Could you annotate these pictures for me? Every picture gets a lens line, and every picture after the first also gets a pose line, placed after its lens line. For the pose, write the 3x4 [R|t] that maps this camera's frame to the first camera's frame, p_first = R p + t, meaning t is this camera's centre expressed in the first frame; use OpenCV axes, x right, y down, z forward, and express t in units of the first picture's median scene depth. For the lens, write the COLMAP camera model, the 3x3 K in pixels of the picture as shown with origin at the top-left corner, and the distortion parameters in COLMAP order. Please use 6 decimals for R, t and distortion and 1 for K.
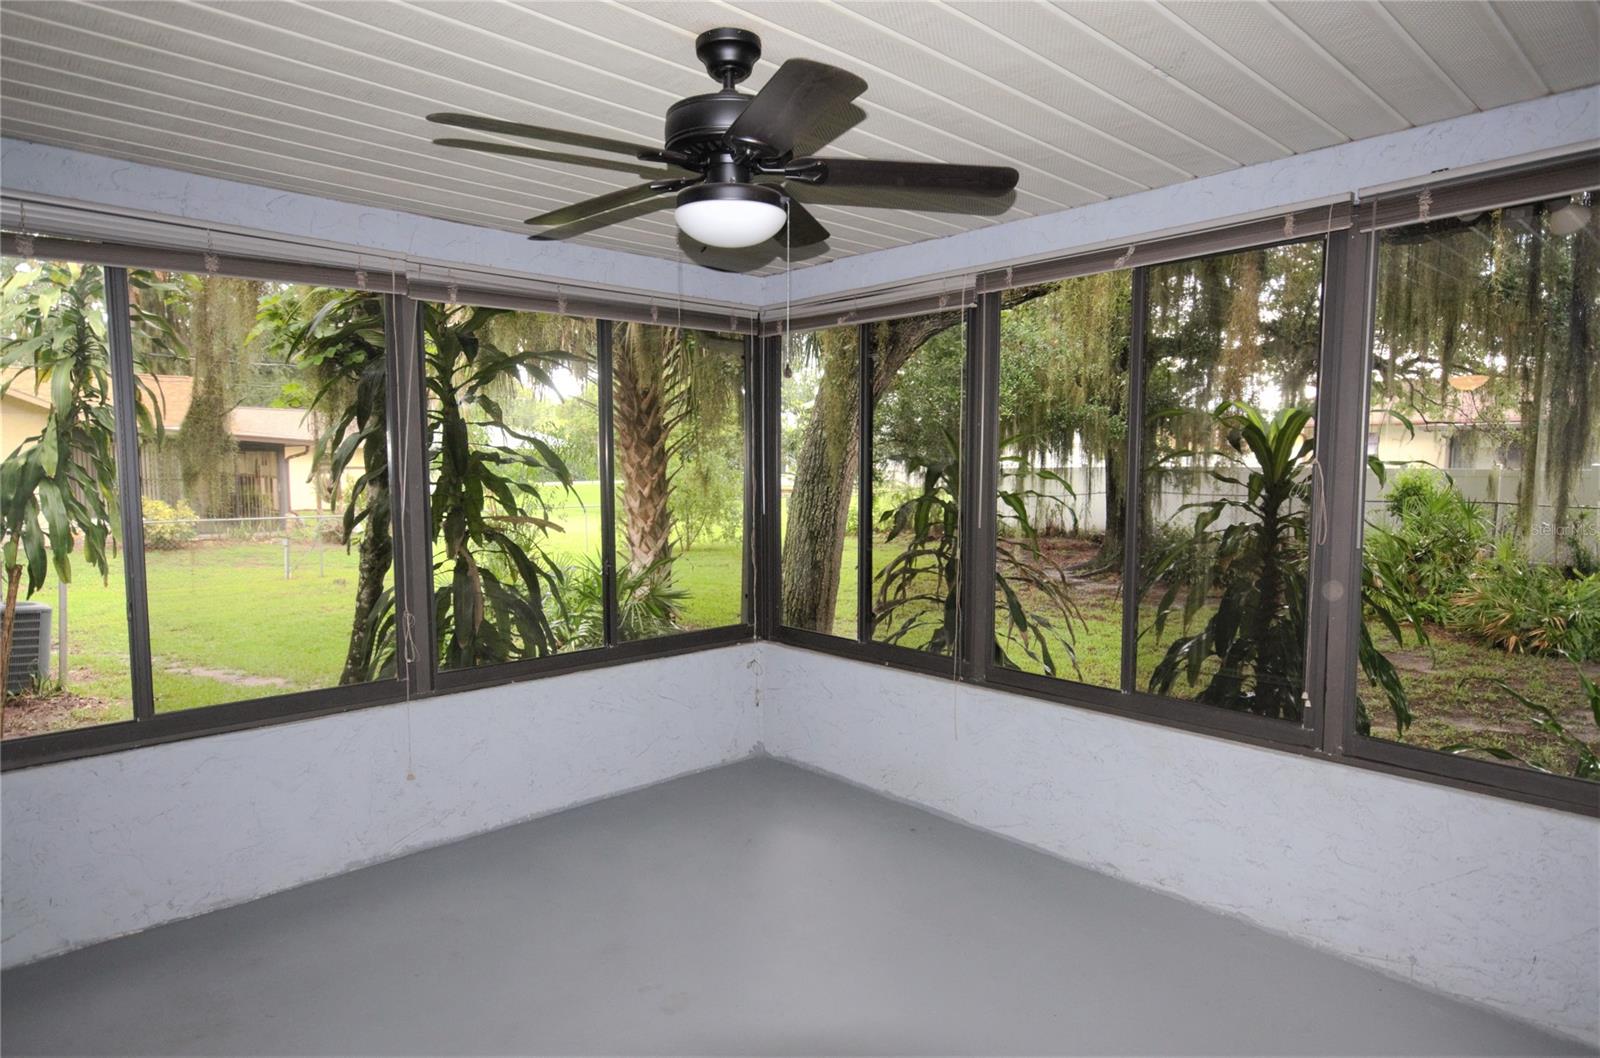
lens RADIAL K [[930.7, 0, 800.2], [0, 930.7, 533.2], [0, 0, 1]] dist [0.035252, 0.001245]
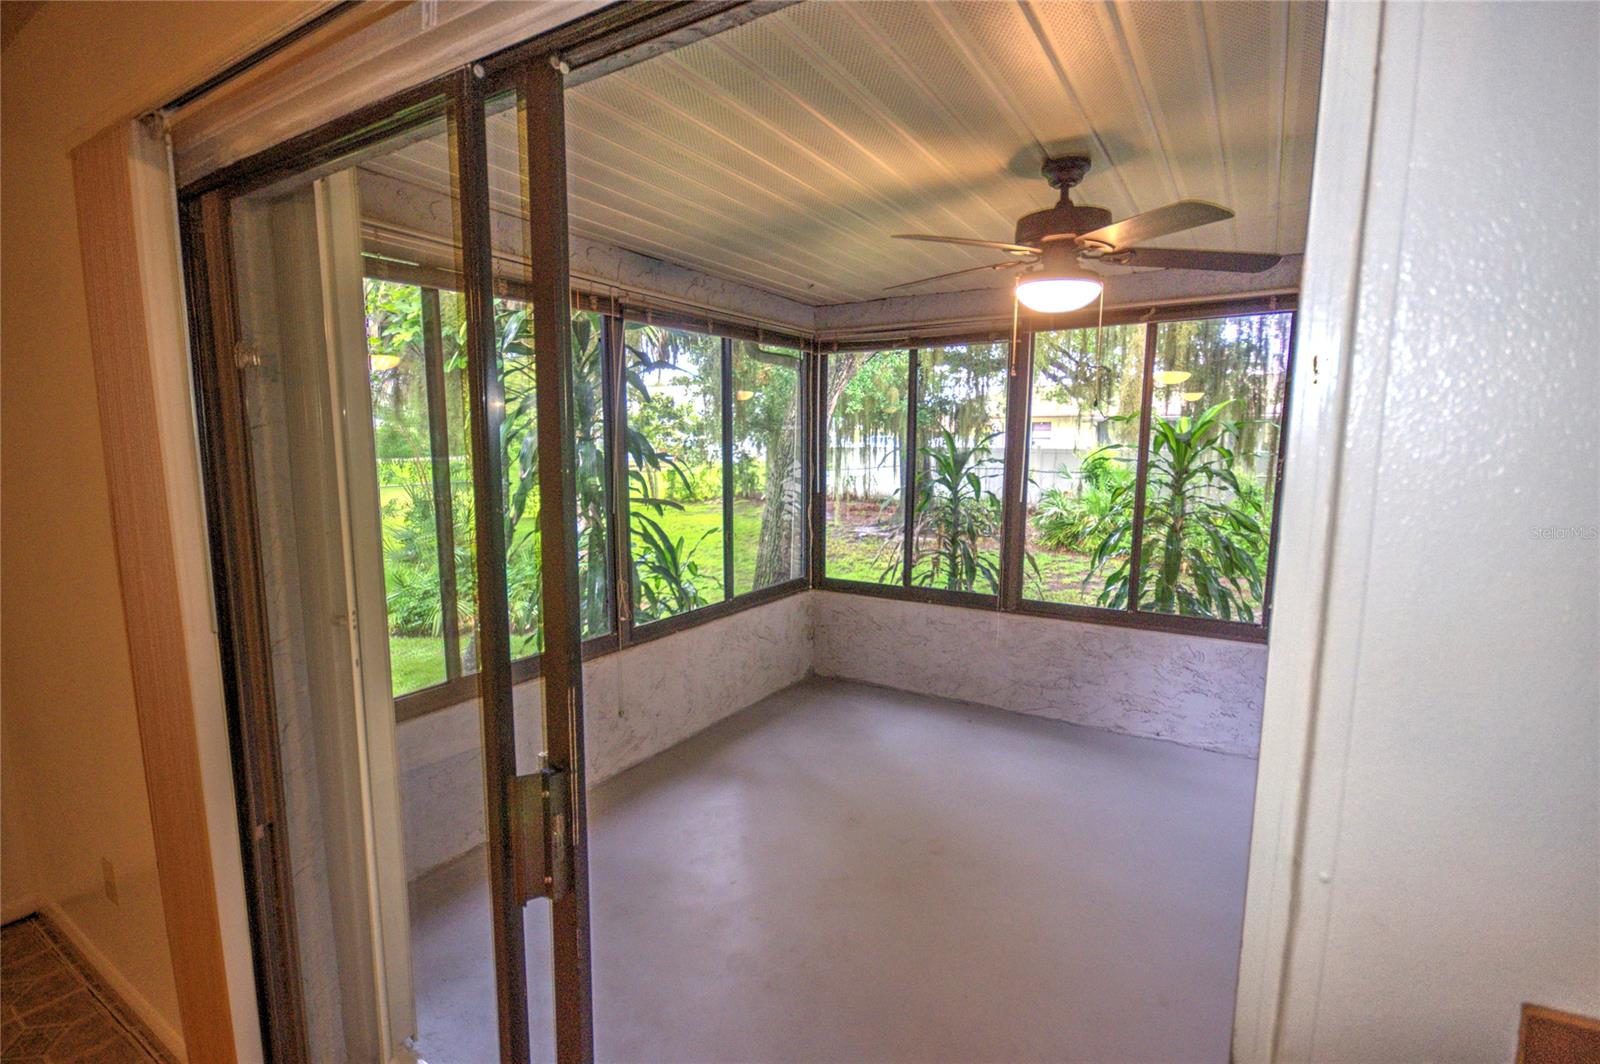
lens RADIAL K [[729.8, 0, 804.1], [0, 729.8, 538.6], [0, 0, 1]] dist [-0.002242, -0.000082]
pose [[0.965996, -0.031277, 0.256658, -0.351591], [0.017350, 0.998260, 0.056352, -0.015418], [-0.257974, -0.049983, 0.964858, 0.020603]]
